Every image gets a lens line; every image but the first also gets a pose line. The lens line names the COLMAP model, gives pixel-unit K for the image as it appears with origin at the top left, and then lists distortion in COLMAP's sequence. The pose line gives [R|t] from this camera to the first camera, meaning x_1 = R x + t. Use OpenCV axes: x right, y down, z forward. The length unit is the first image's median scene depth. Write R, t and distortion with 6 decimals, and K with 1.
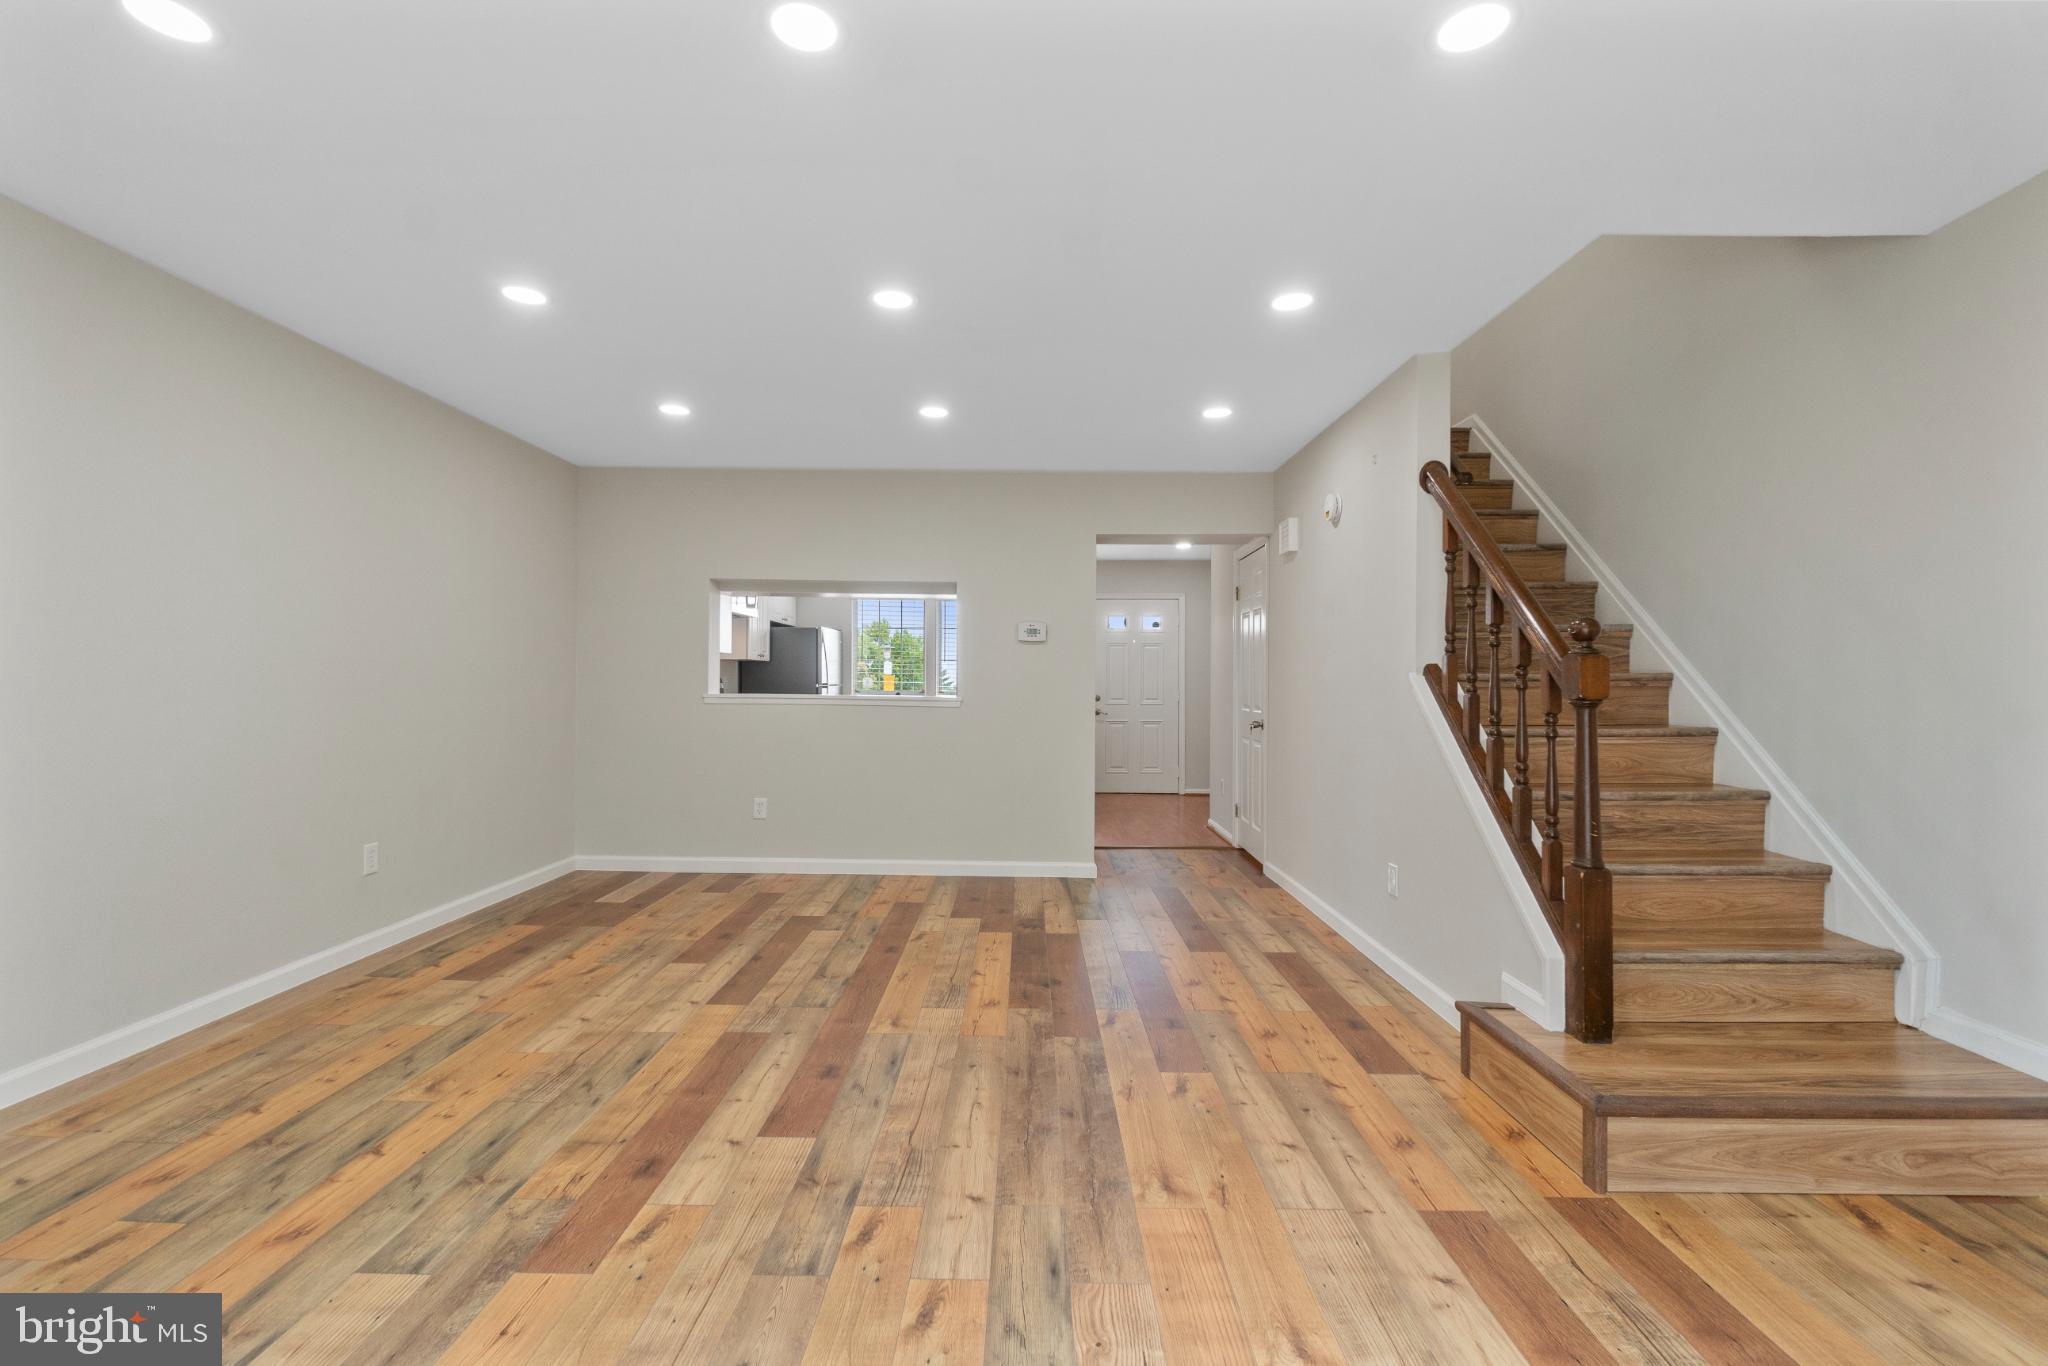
lens RADIAL K [[889.4, 0, 1020.7], [0, 889.4, 676.5], [0, 0, 1]] dist [0.001031, -0.002550]
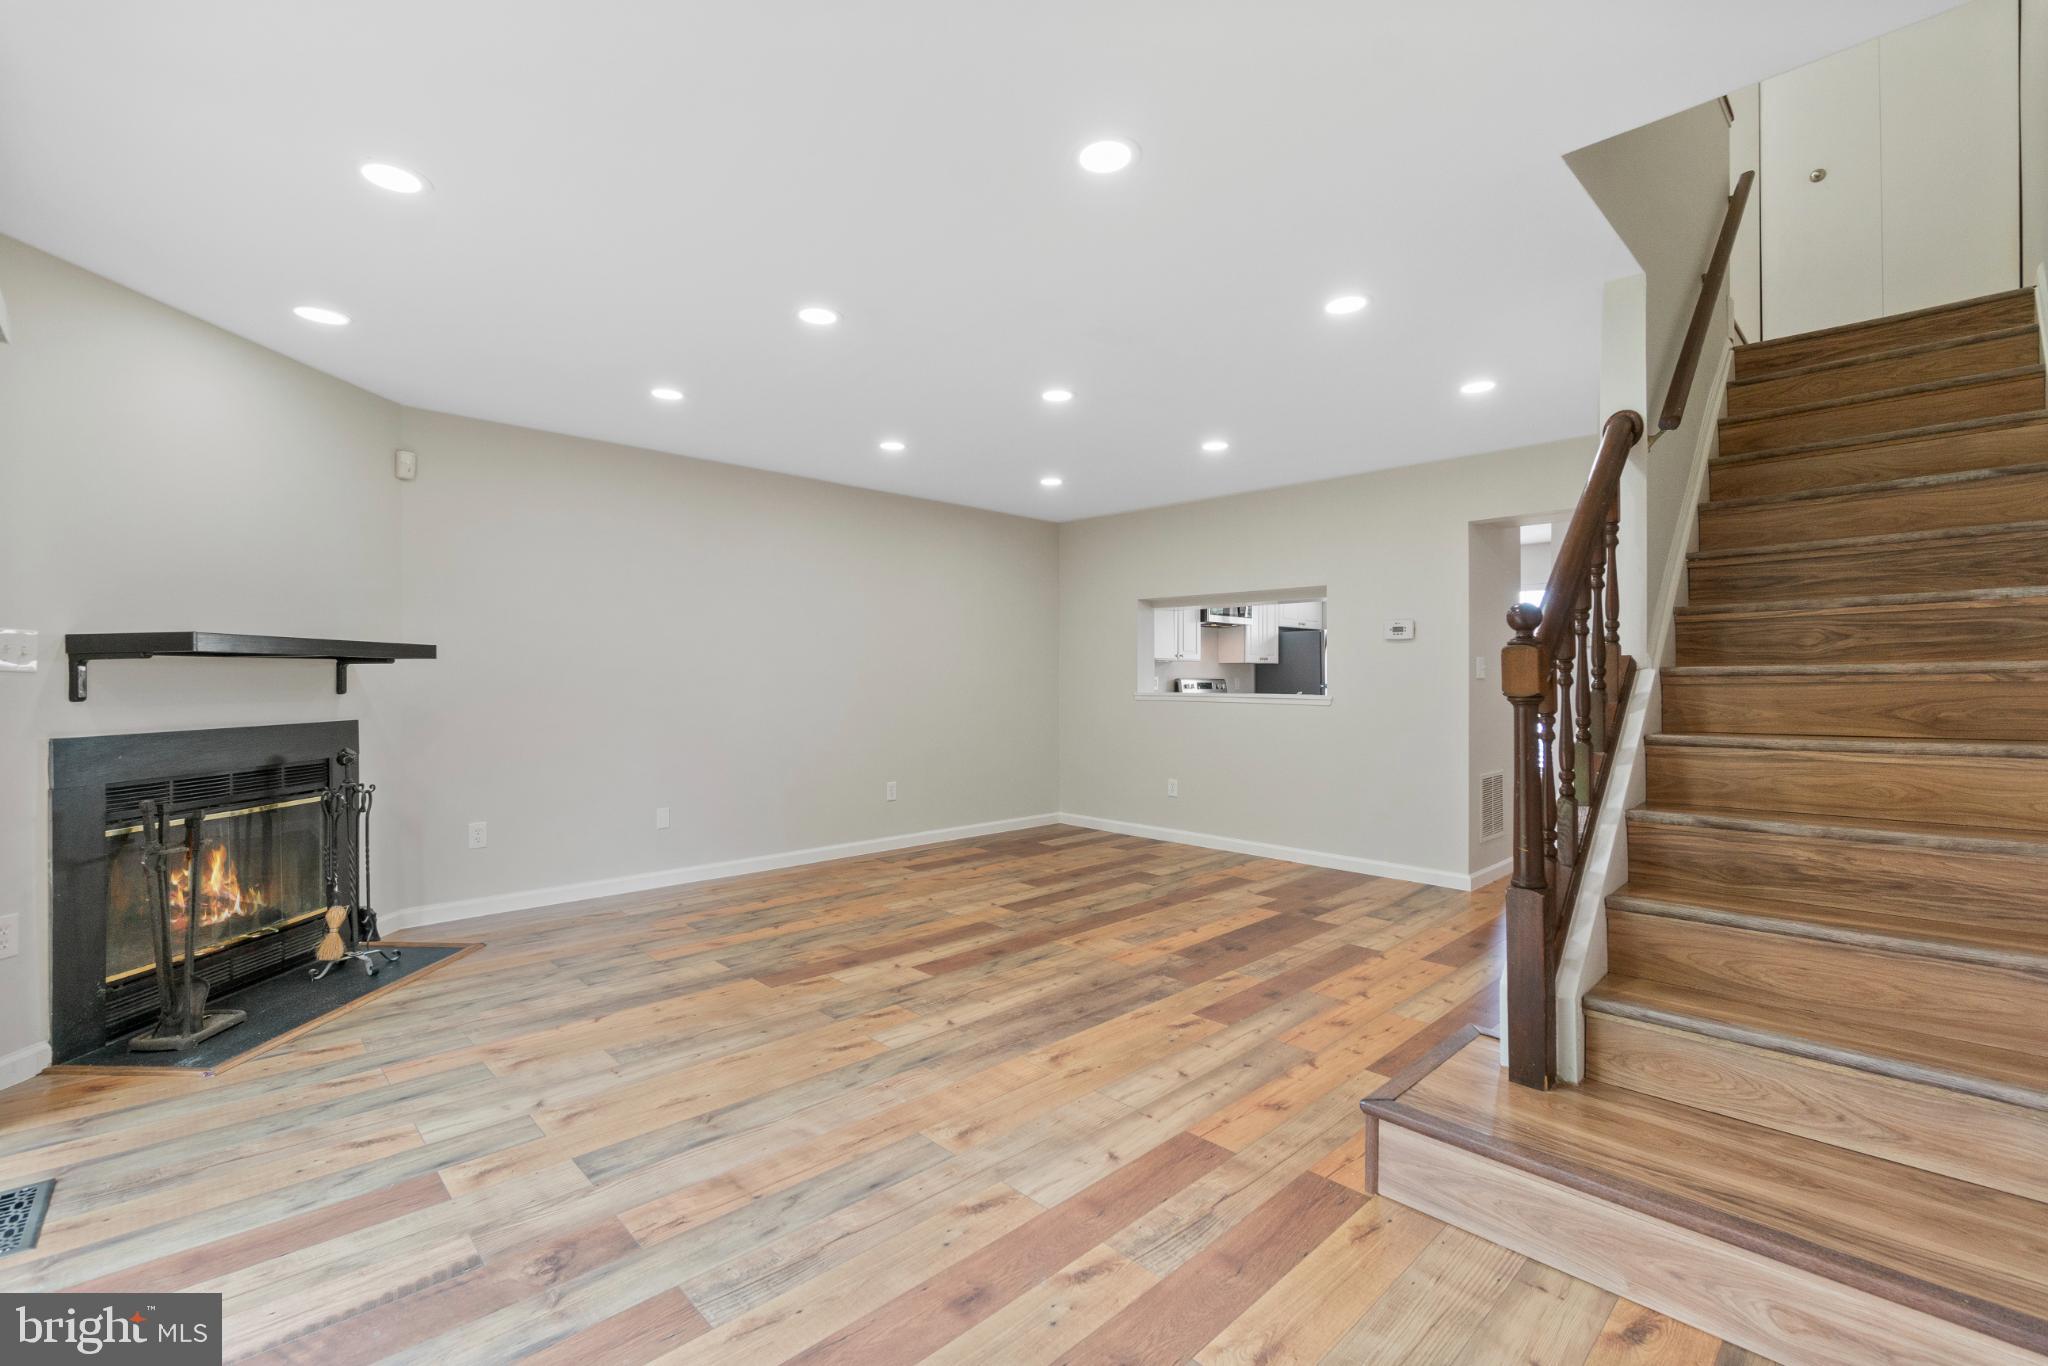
lens RADIAL K [[889.4, 0, 1018.0], [0, 889.4, 703.1], [0, 0, 1]] dist [0.001031, -0.002550]
pose [[0.698212, 0.010128, -0.715819, 0.857854], [0.010118, 0.999660, 0.024013, 0.005062], [0.715819, -0.024008, 0.697873, 0.028262]]
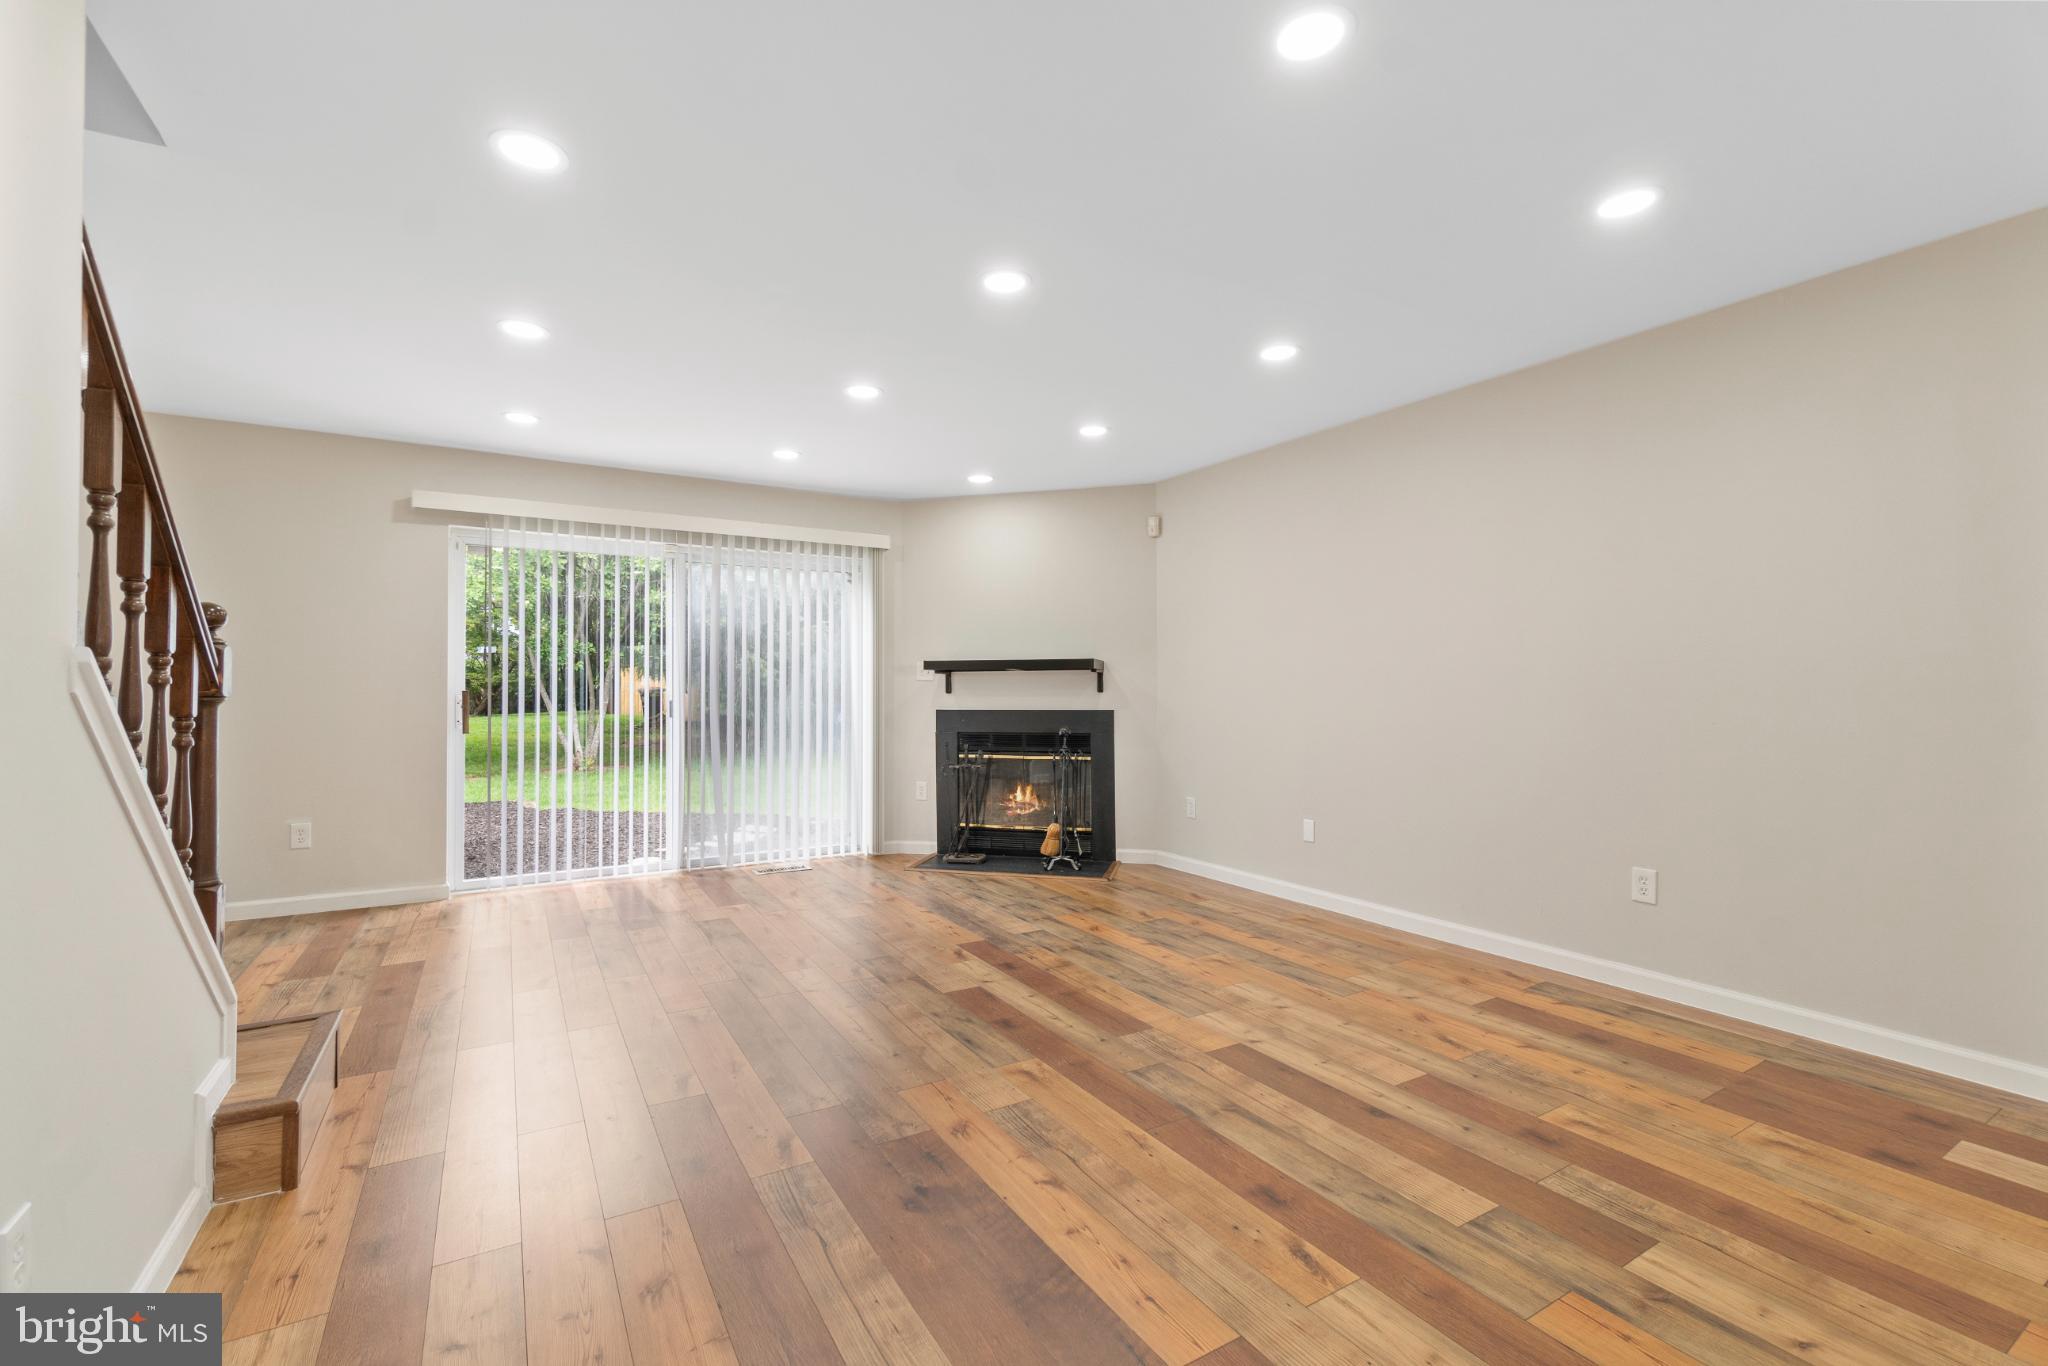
lens RADIAL K [[889.4, 0, 1002.4], [0, 889.4, 673.7], [0, 0, 1]] dist [0.001031, -0.002550]
pose [[-0.868209, -0.014100, -0.495998, 0.367566], [-0.001125, 0.999650, -0.026448, 0.027476], [0.496198, -0.022405, -0.867921, 2.038068]]
